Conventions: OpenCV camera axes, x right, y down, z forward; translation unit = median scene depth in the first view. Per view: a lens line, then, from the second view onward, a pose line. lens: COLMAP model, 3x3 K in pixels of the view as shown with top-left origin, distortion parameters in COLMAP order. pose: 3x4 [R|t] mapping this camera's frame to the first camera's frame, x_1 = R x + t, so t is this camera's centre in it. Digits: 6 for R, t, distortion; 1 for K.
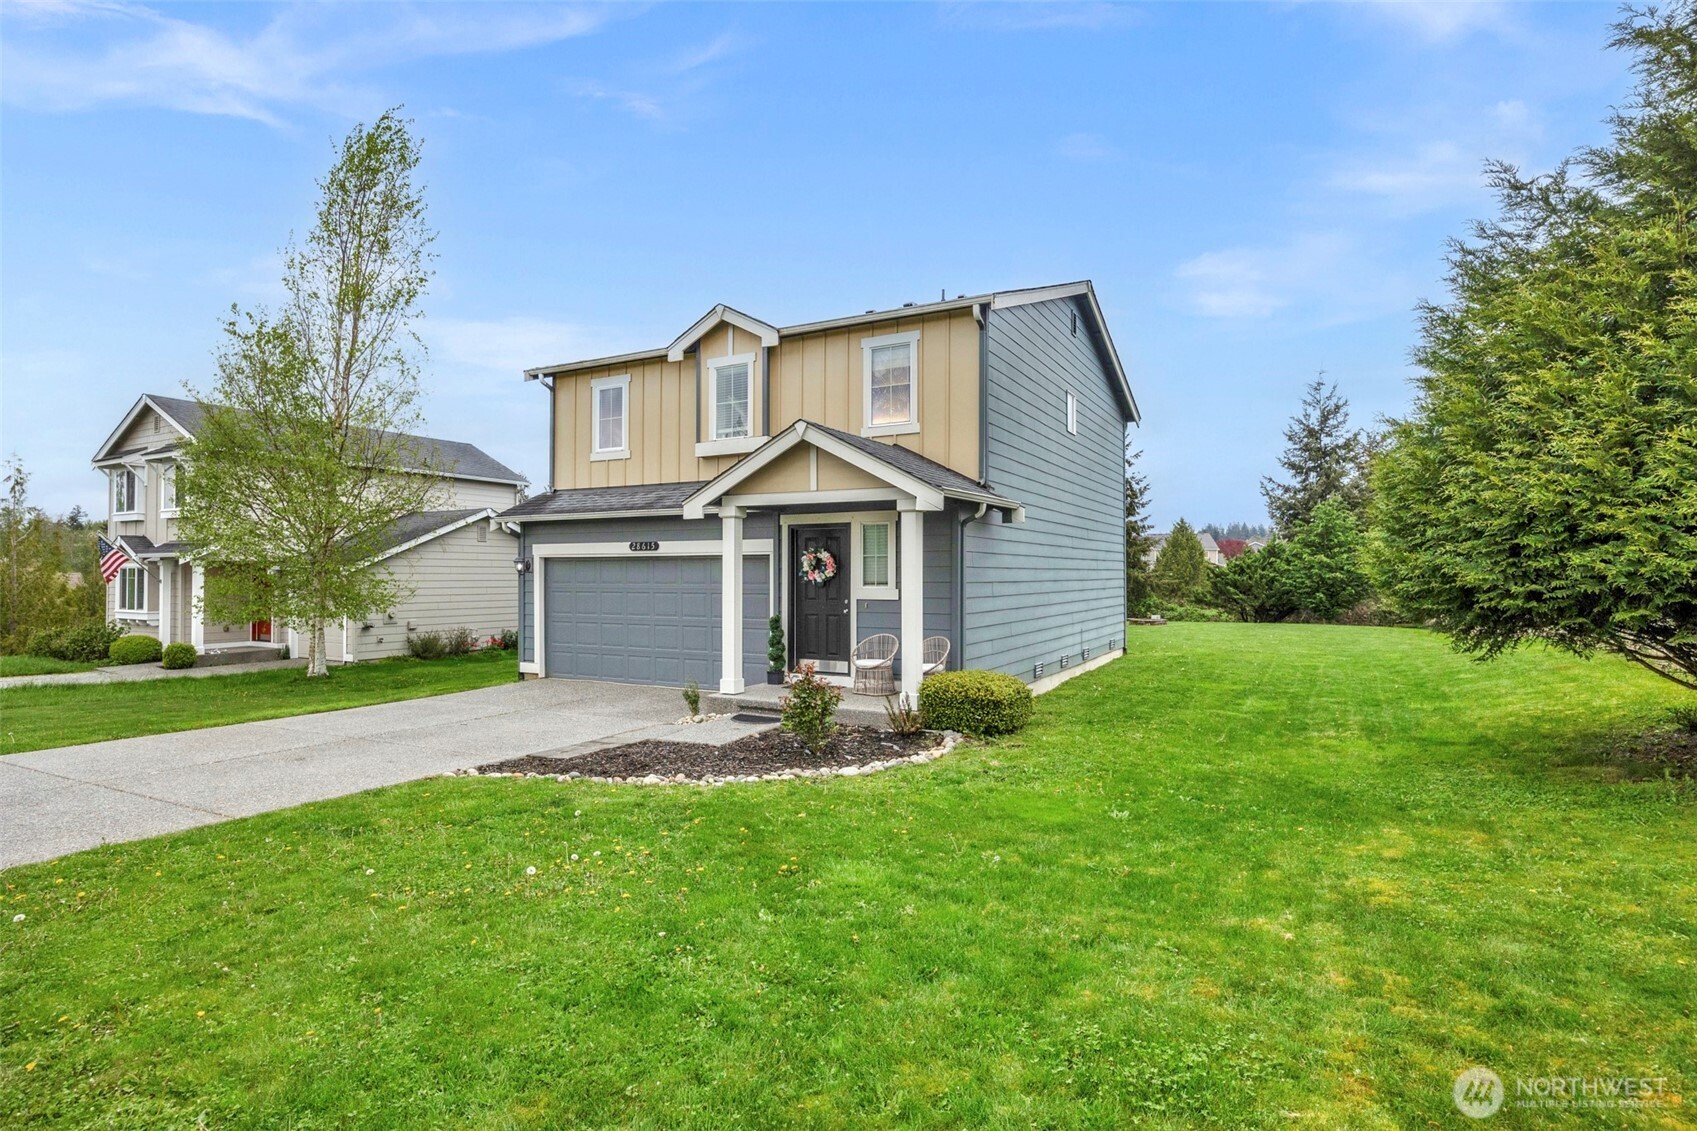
lens RADIAL K [[857.9, 0, 841.8], [0, 857.9, 578.9], [0, 0, 1]] dist [0.001403, -0.000139]
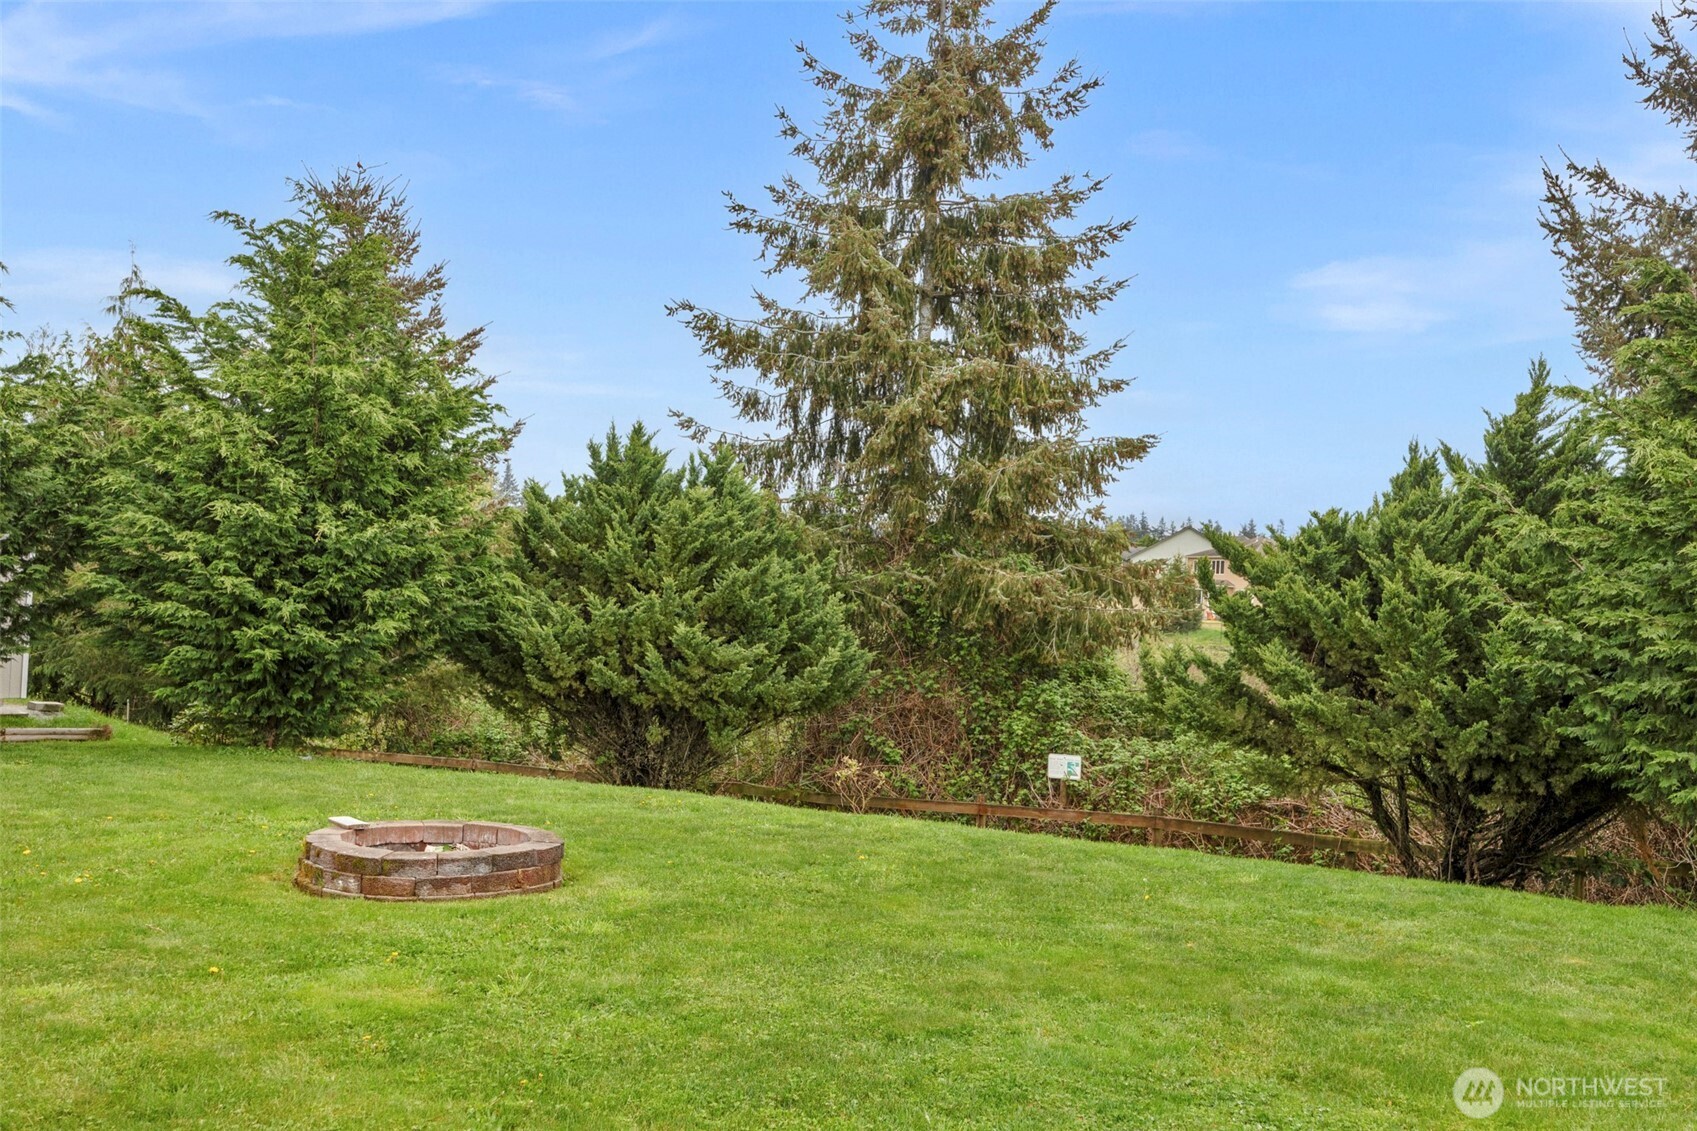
lens RADIAL K [[1558.2, 0, 849.6], [0, 1558.2, 570.3], [0, 0, 1]] dist [-0.010844, 0.000000]
pose [[0.995233, 0.048919, -0.084374, 0.359564], [-0.050766, 0.998512, -0.019890, 0.004413], [0.083275, 0.024078, 0.996236, 0.610023]]
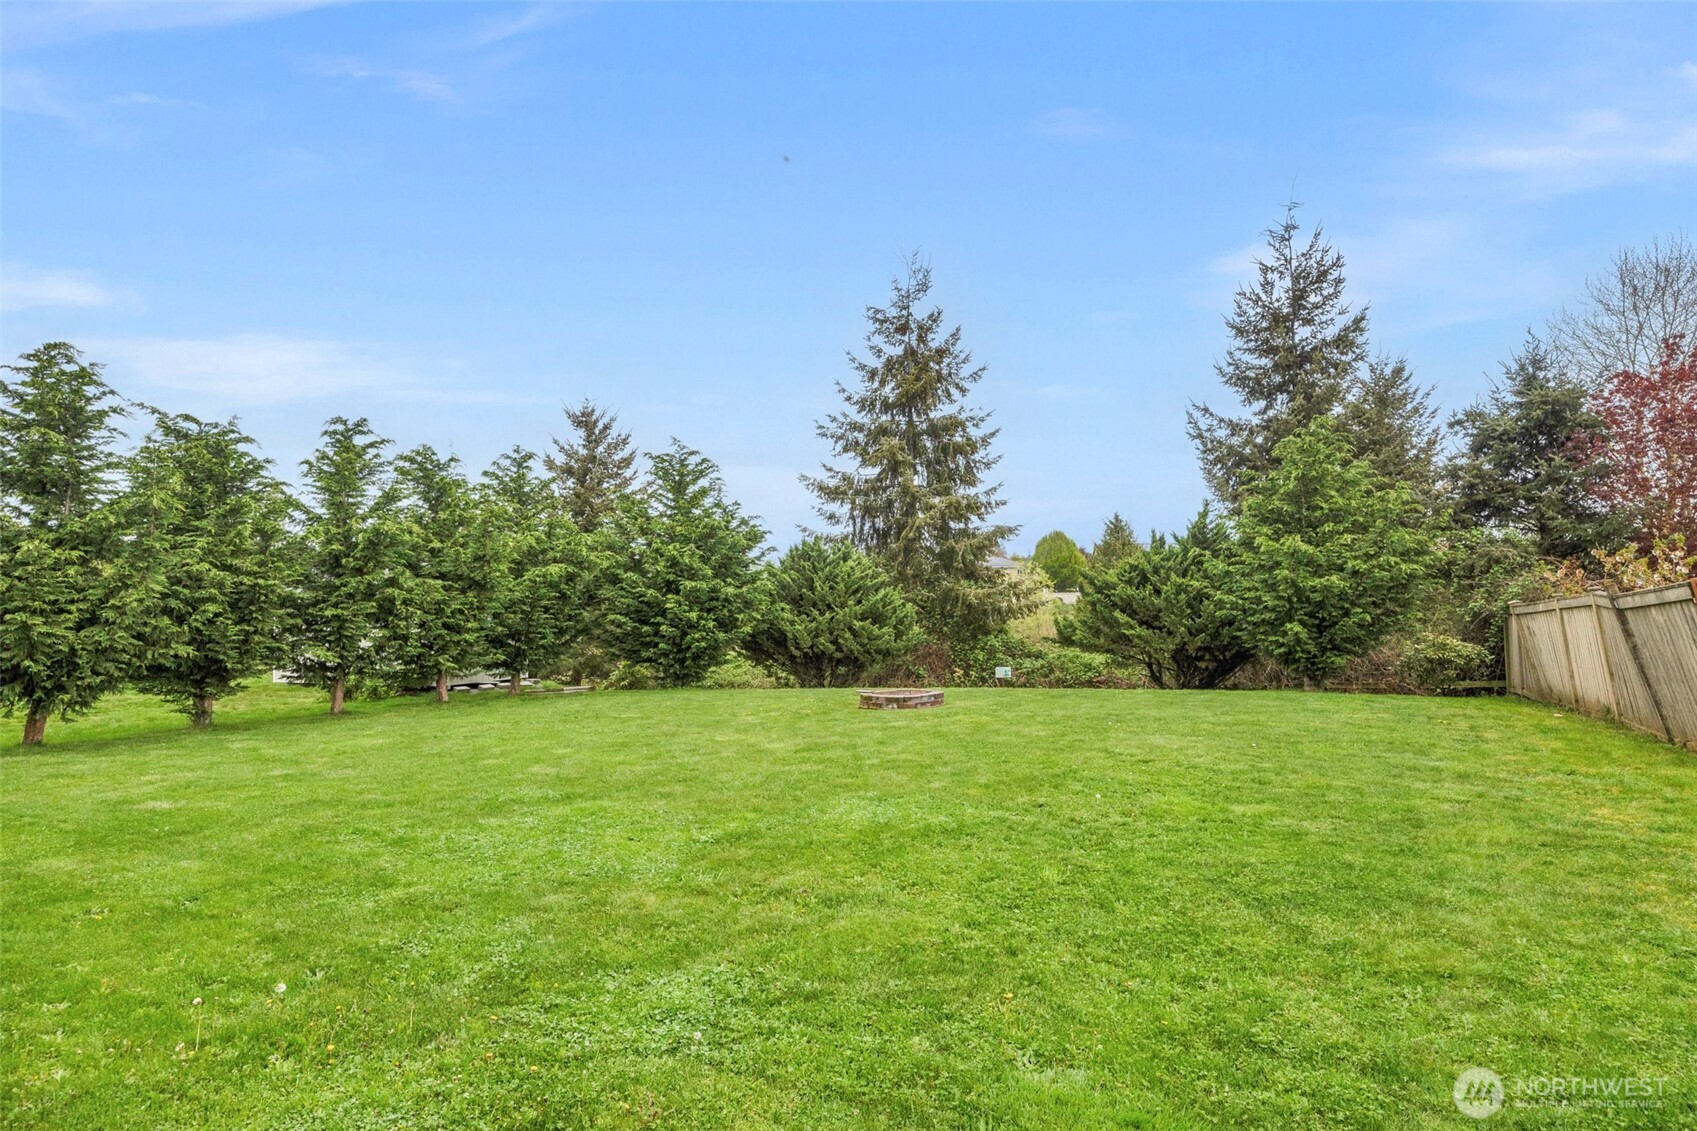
lens RADIAL K [[980.3, 0, 854.5], [0, 980.3, 573.4], [0, 0, 1]] dist [0.006964, 0.001979]
pose [[0.997375, -0.012236, 0.071367, 0.244324], [0.014691, 0.999315, -0.033979, 0.003981], [-0.070903, 0.034938, 0.996871, 0.423005]]
